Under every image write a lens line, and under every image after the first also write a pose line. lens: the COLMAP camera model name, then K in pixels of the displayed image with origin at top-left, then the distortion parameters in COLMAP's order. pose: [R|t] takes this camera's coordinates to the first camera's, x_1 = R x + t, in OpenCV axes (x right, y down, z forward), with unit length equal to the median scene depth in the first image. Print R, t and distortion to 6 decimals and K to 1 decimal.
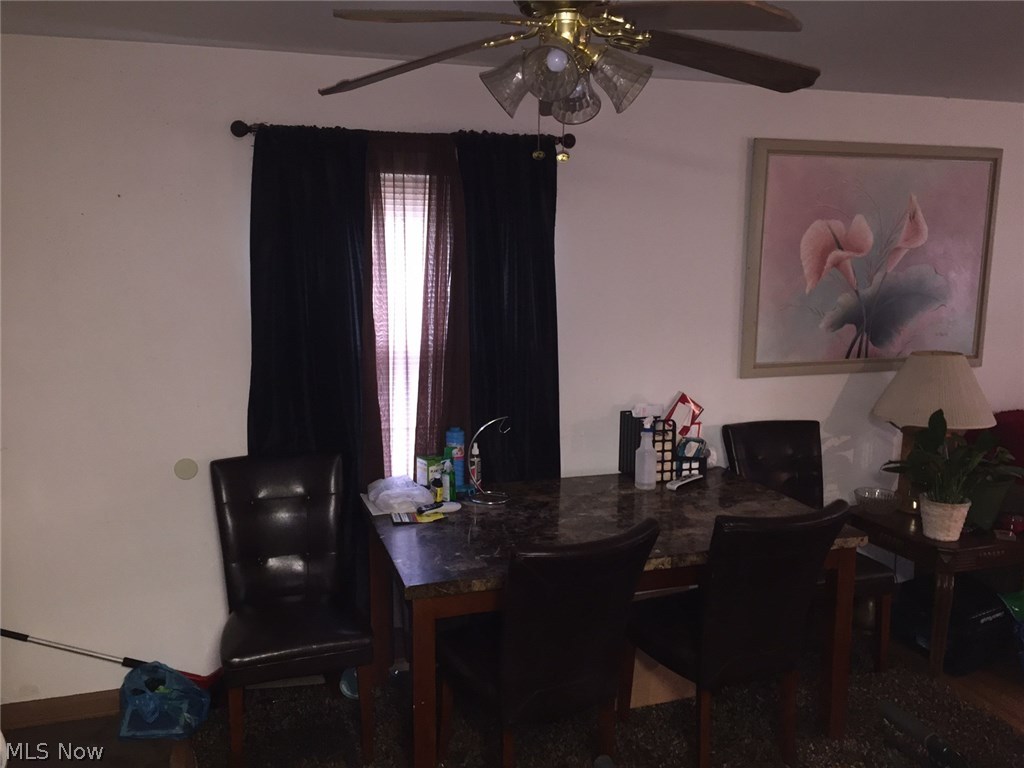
lens RADIAL K [[870.9, 0, 509.9], [0, 870.9, 382.2], [0, 0, 1]] dist [0.012616, 0.004702]
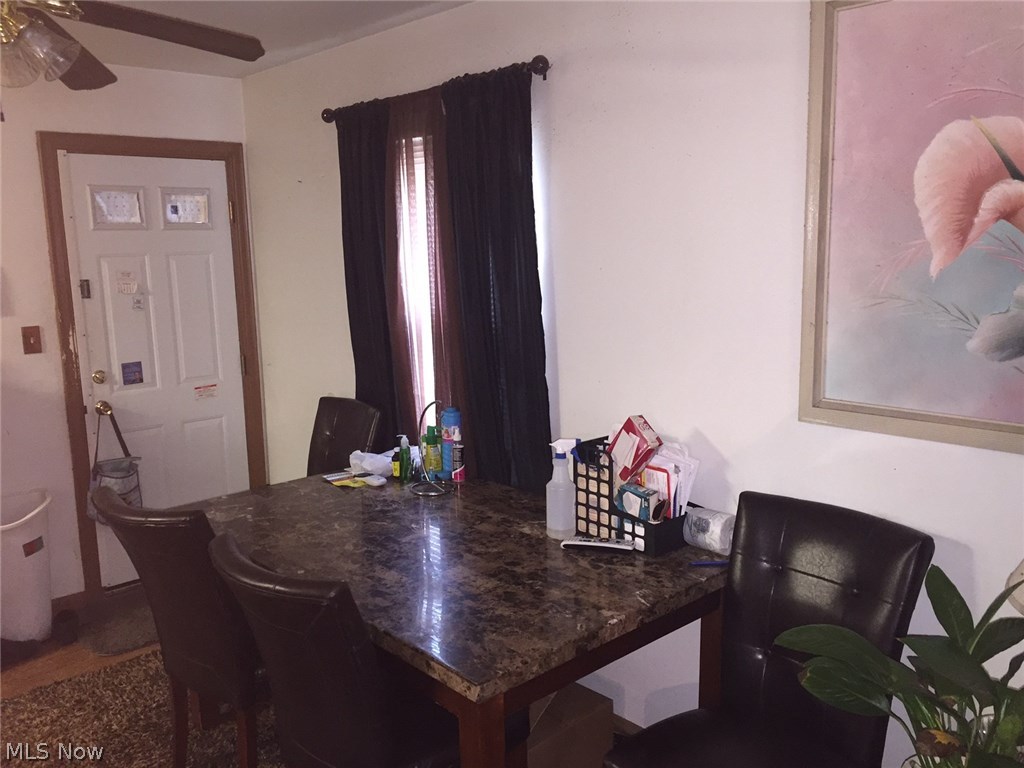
lens RADIAL K [[870.9, 0, 511.3], [0, 870.9, 385.5], [0, 0, 1]] dist [0.012616, 0.004702]
pose [[0.421789, 0.139126, -0.895956, 0.745886], [-0.118695, 0.988126, 0.097560, -0.065067], [0.898891, 0.065196, 0.433294, 0.624293]]
